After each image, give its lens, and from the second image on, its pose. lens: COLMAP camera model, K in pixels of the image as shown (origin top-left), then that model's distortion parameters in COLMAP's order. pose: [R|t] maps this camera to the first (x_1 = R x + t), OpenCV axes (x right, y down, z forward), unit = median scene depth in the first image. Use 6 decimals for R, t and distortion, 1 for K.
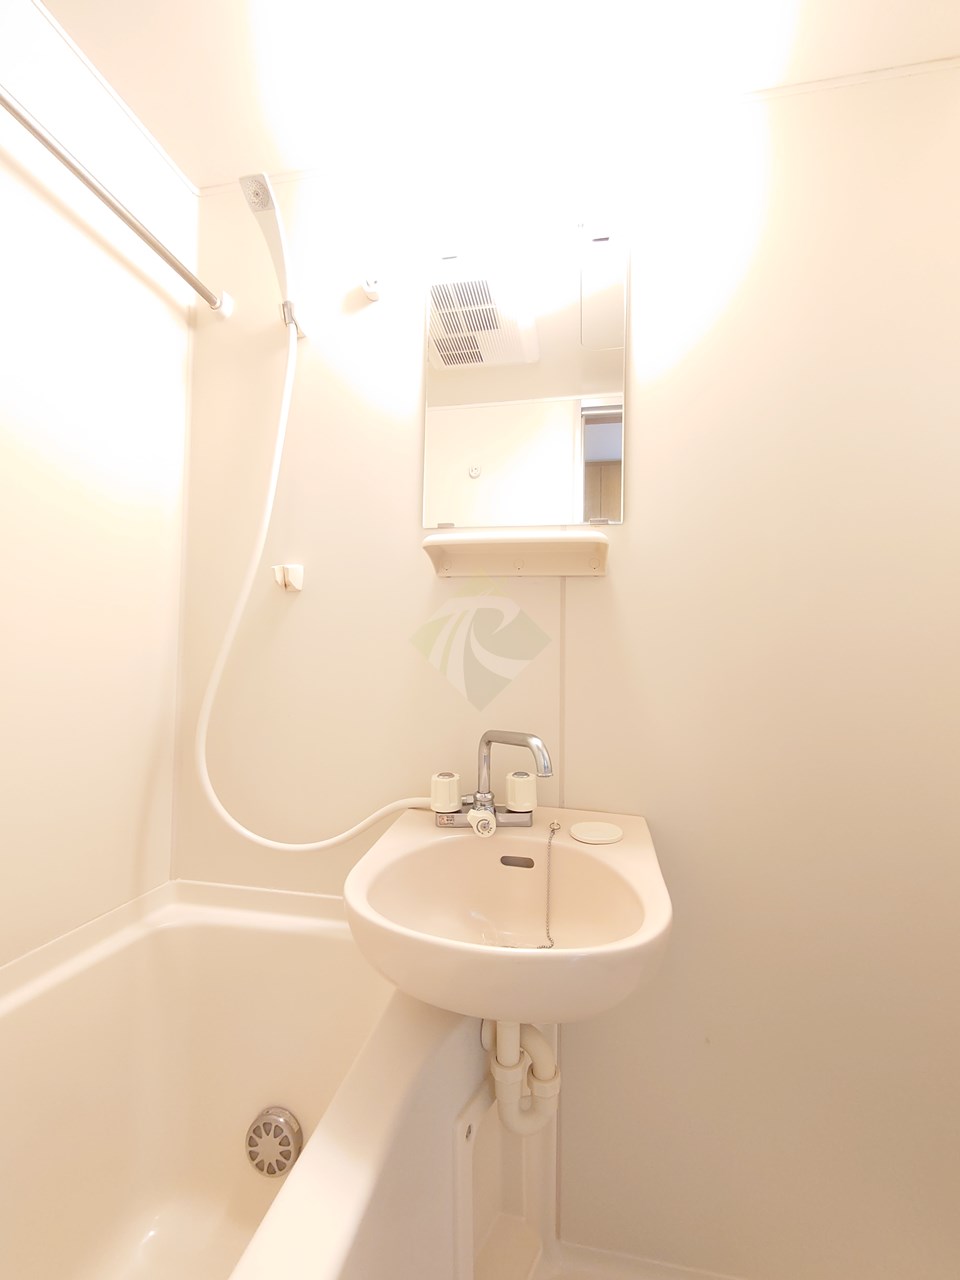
lens RADIAL K [[557.1, 0, 481.5], [0, 557.1, 645.2], [0, 0, 1]] dist [0.001648, 0.000263]
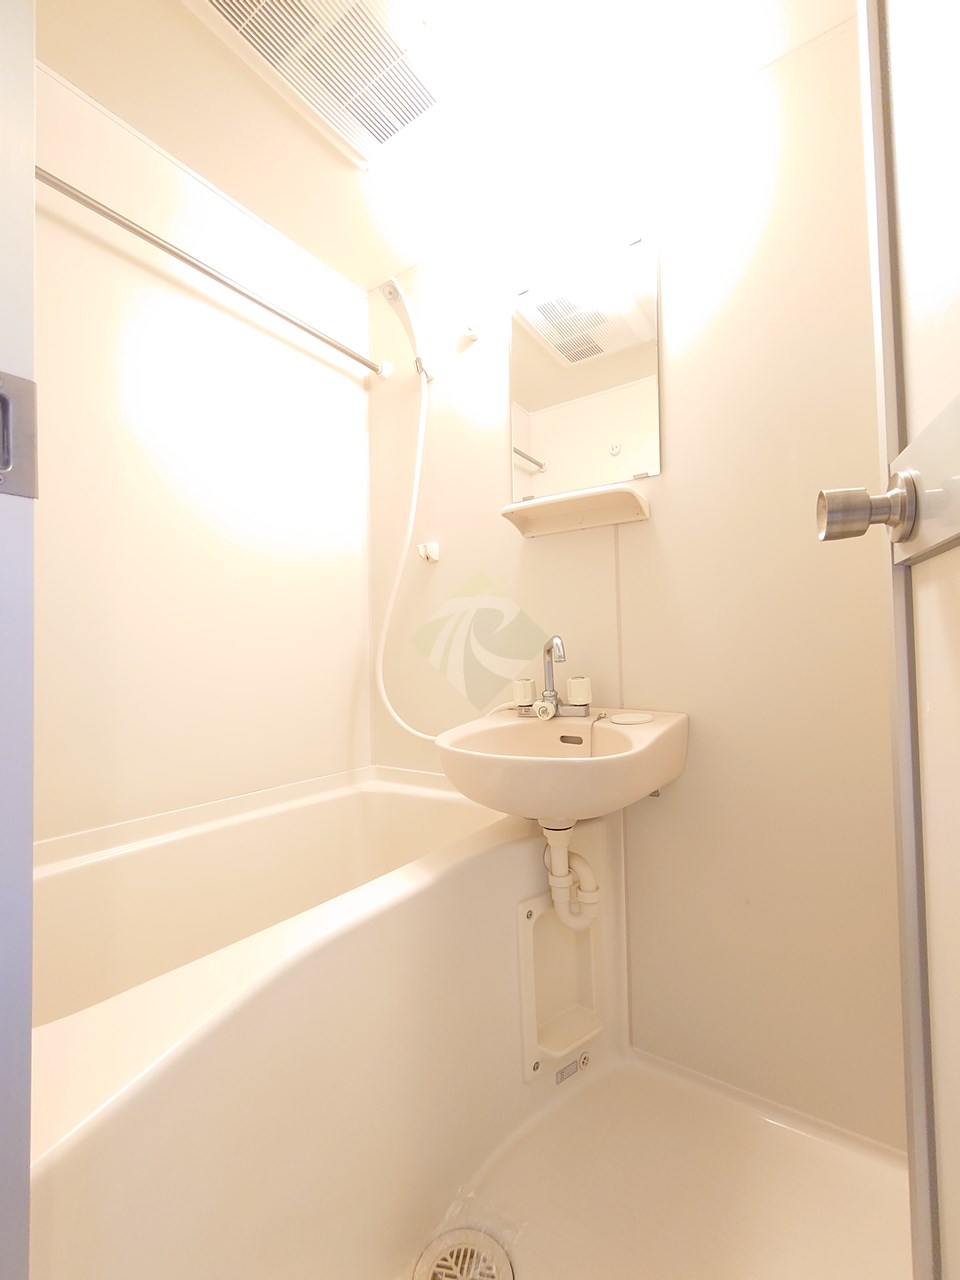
lens RADIAL K [[557.1, 0, 479.3], [0, 557.1, 641.1], [0, 0, 1]] dist [0.001648, 0.000263]
pose [[0.913676, -0.050745, -0.403264, 0.348563], [0.053218, 0.998570, -0.005080, 0.124407], [0.402945, -0.016819, 0.915070, -0.259685]]
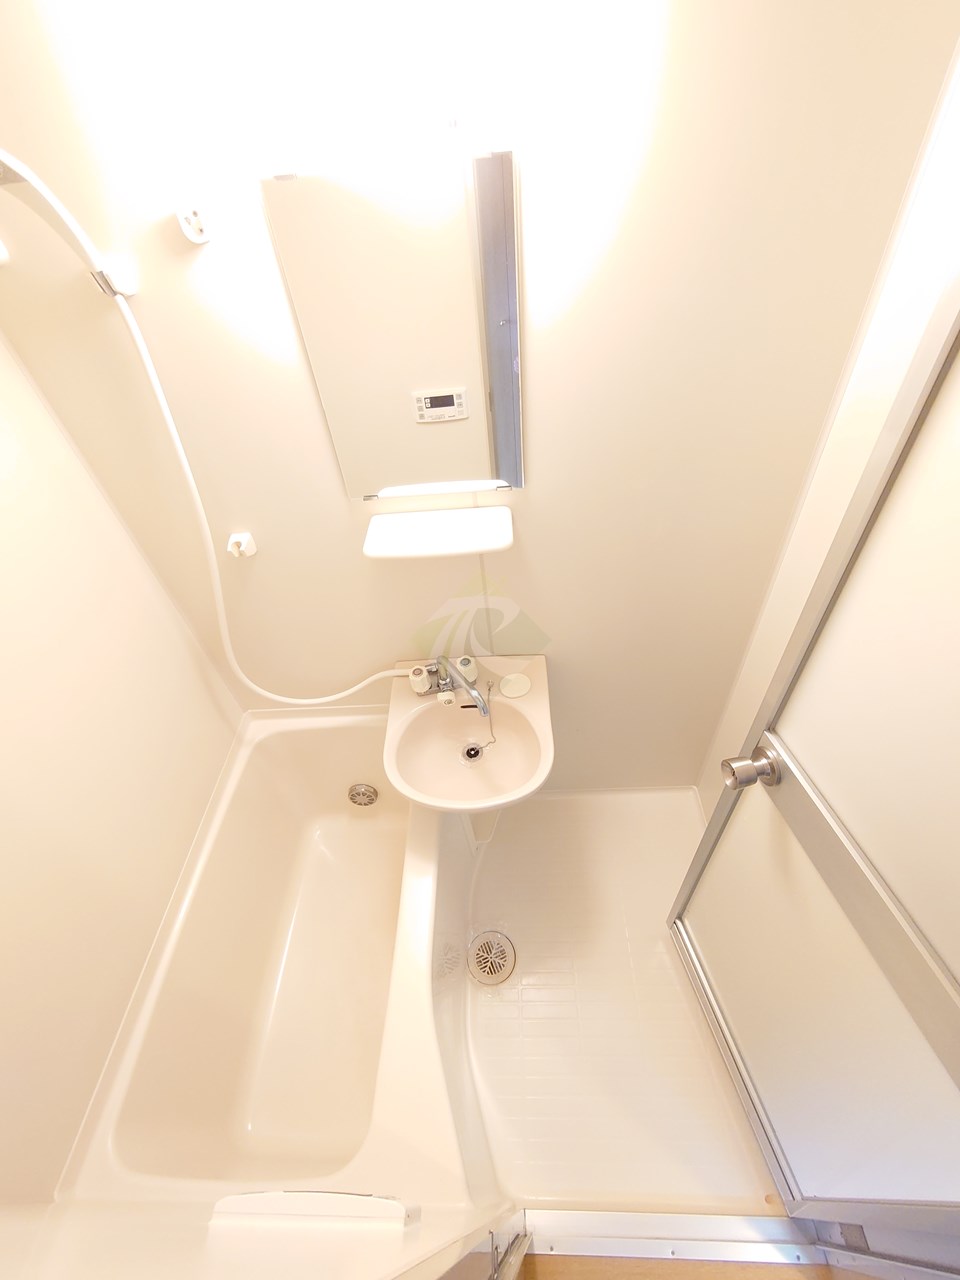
lens RADIAL K [[557.1, 0, 479.3], [0, 557.1, 640.7], [0, 0, 1]] dist [0.001648, 0.000263]
pose [[0.979374, -0.196530, 0.046926, 0.042368], [0.098207, 0.665965, 0.739490, -0.843538], [-0.176583, -0.719629, 0.671530, 0.001151]]
